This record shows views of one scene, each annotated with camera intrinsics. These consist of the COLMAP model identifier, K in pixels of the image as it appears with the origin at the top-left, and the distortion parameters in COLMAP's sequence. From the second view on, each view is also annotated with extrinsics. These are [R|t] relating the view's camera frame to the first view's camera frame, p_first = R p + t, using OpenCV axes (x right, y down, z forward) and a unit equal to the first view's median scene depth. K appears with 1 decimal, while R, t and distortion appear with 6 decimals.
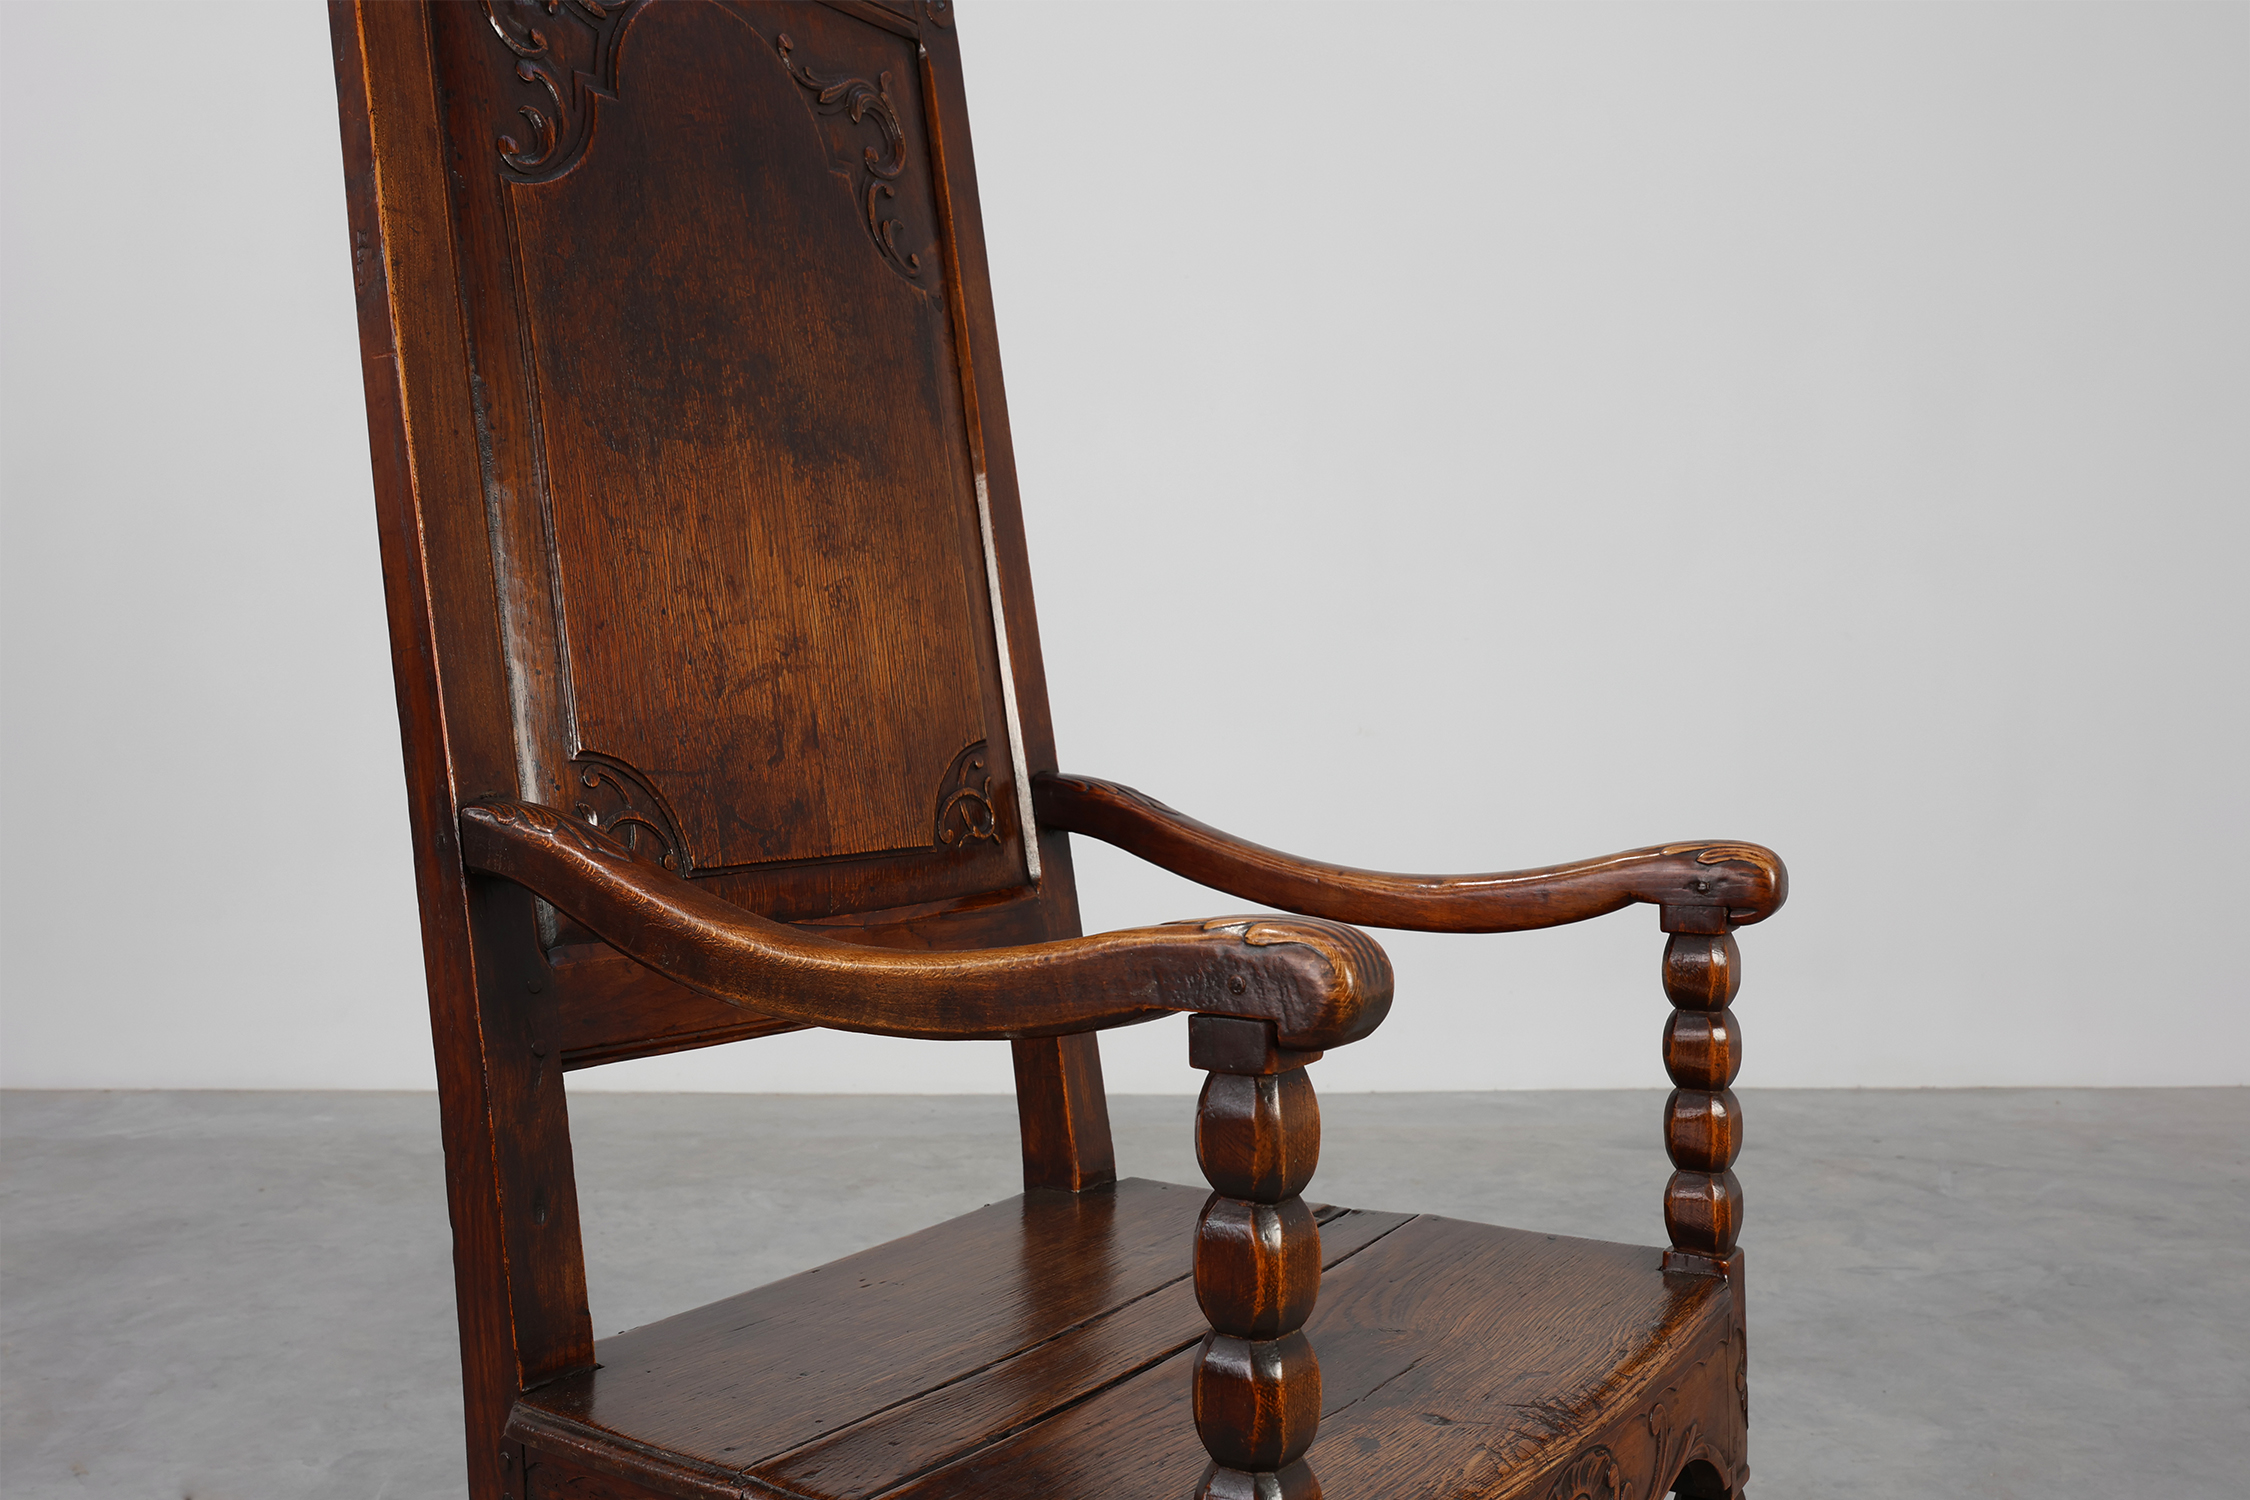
lens RADIAL K [[1918.0, 0, 1125.0], [0, 1918.0, 750.0], [0, 0, 1]] dist [-0.001322, -0.000002]
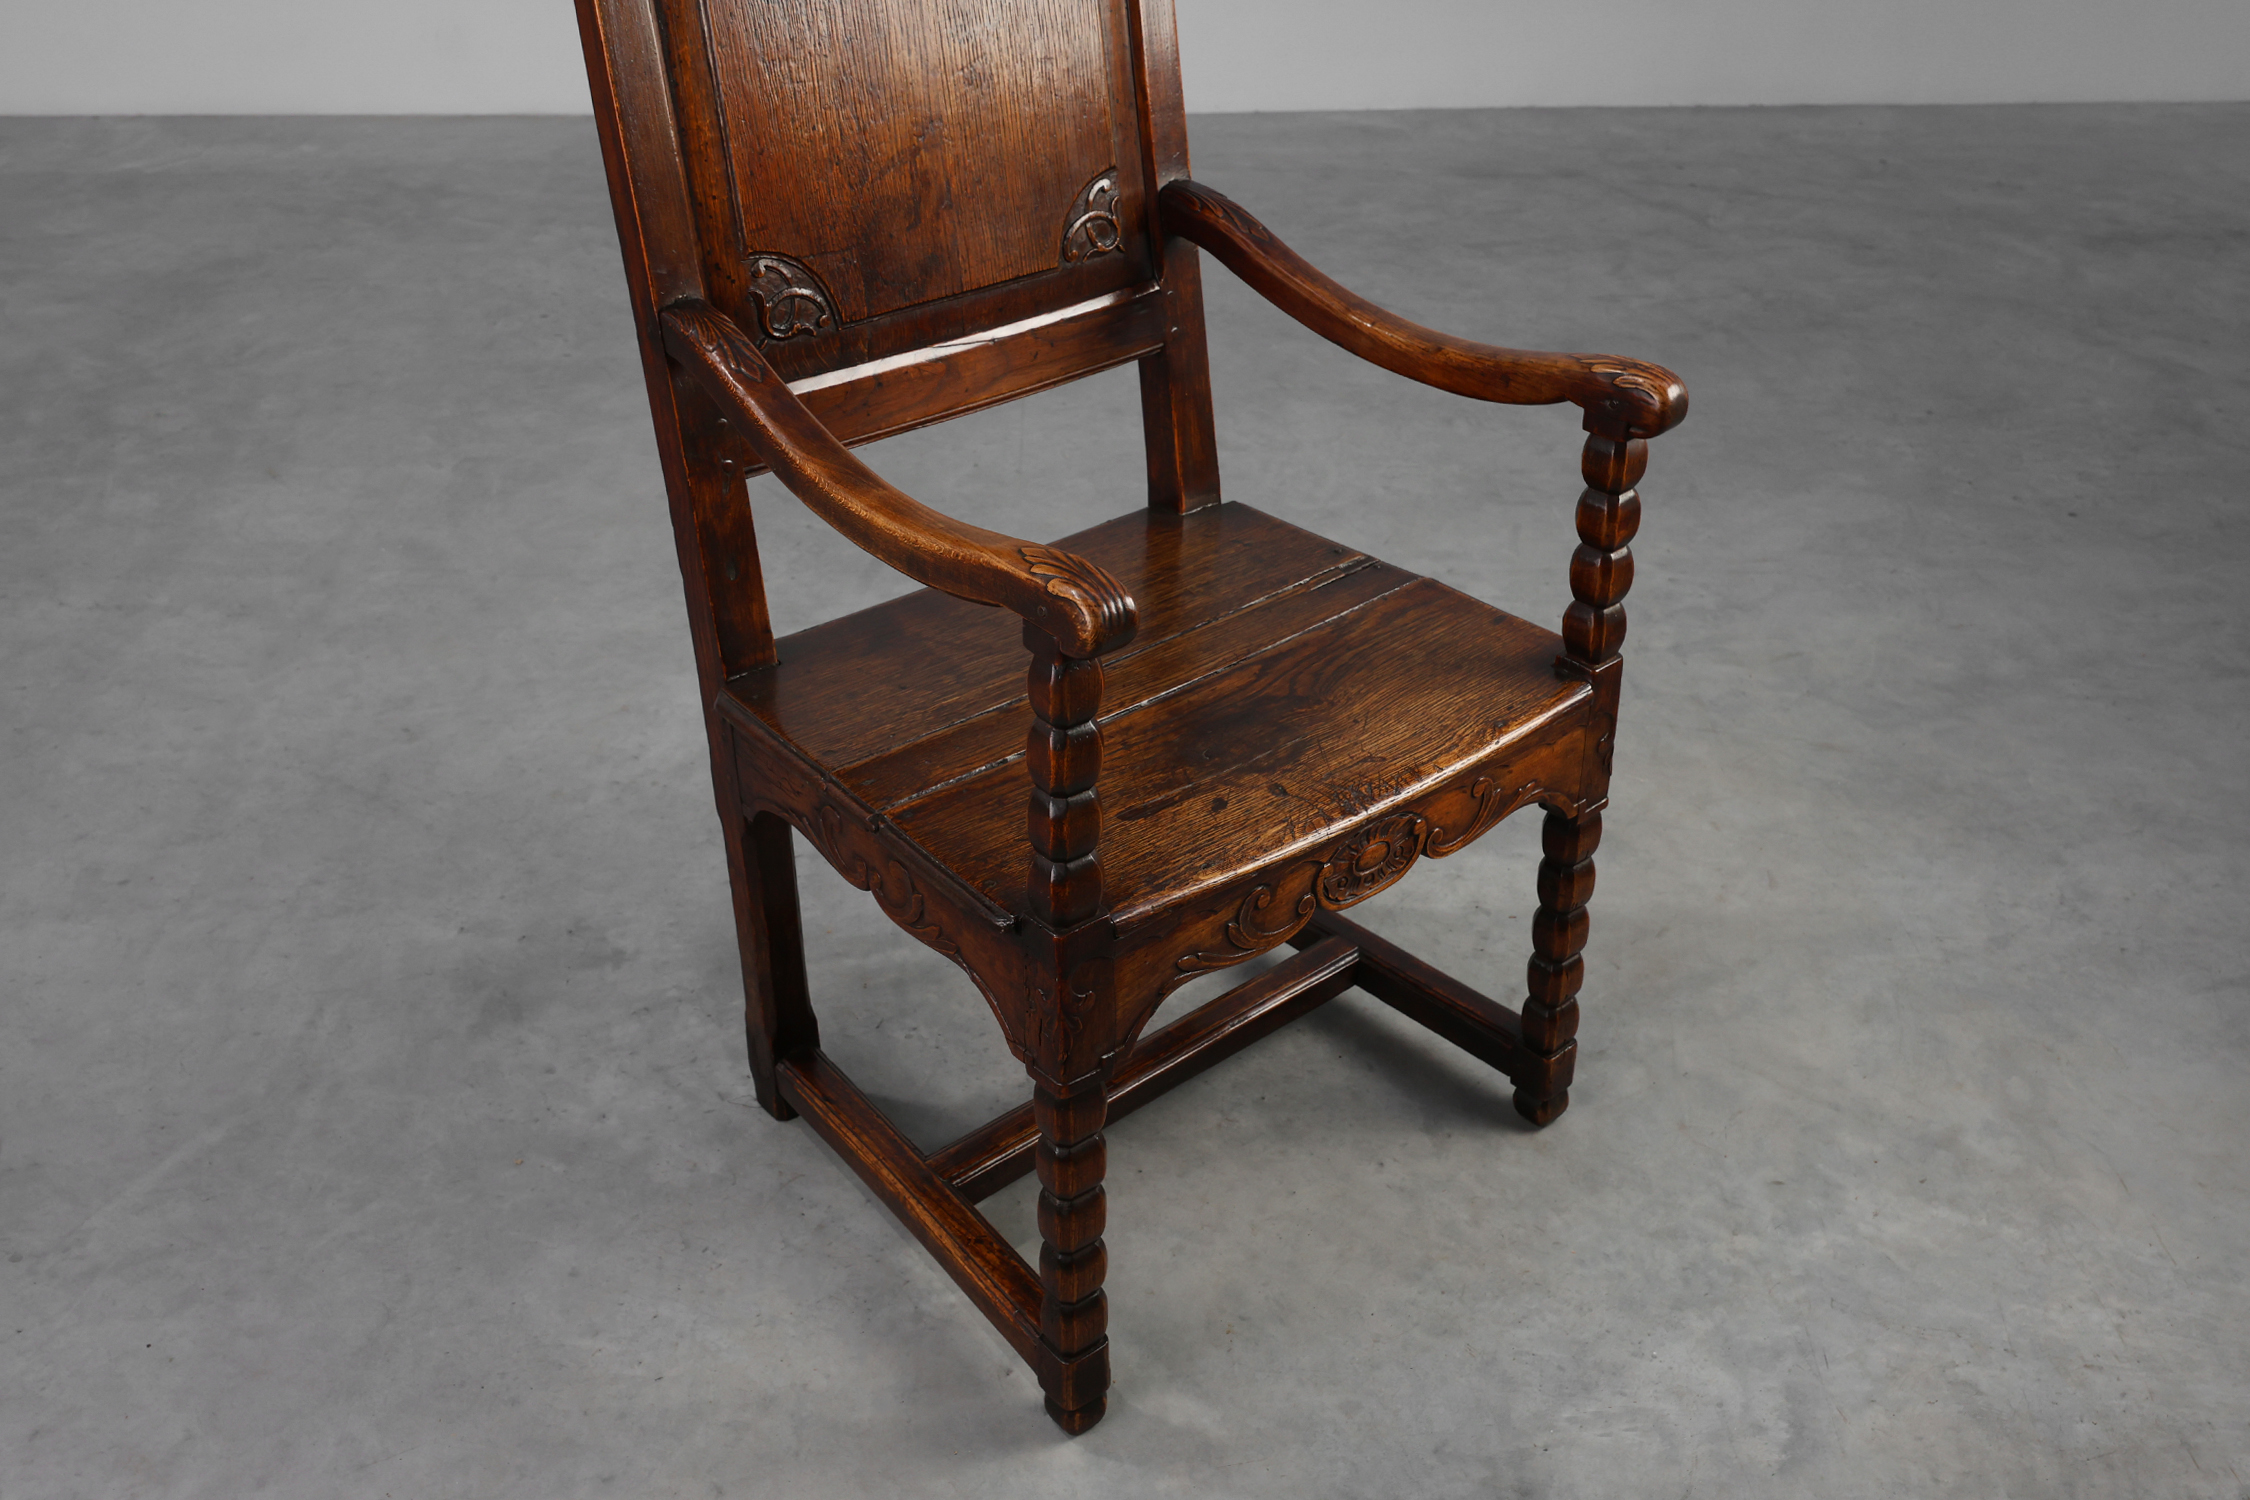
lens RADIAL K [[1997.8, 0, 1125.0], [0, 1997.8, 750.0], [0, 0, 1]] dist [0.001245, -0.000034]
pose [[0.967266, 0.146710, -0.207055, 0.312460], [-0.025329, 0.867681, 0.496476, -0.391468], [0.252496, -0.474981, 0.842994, -0.296159]]
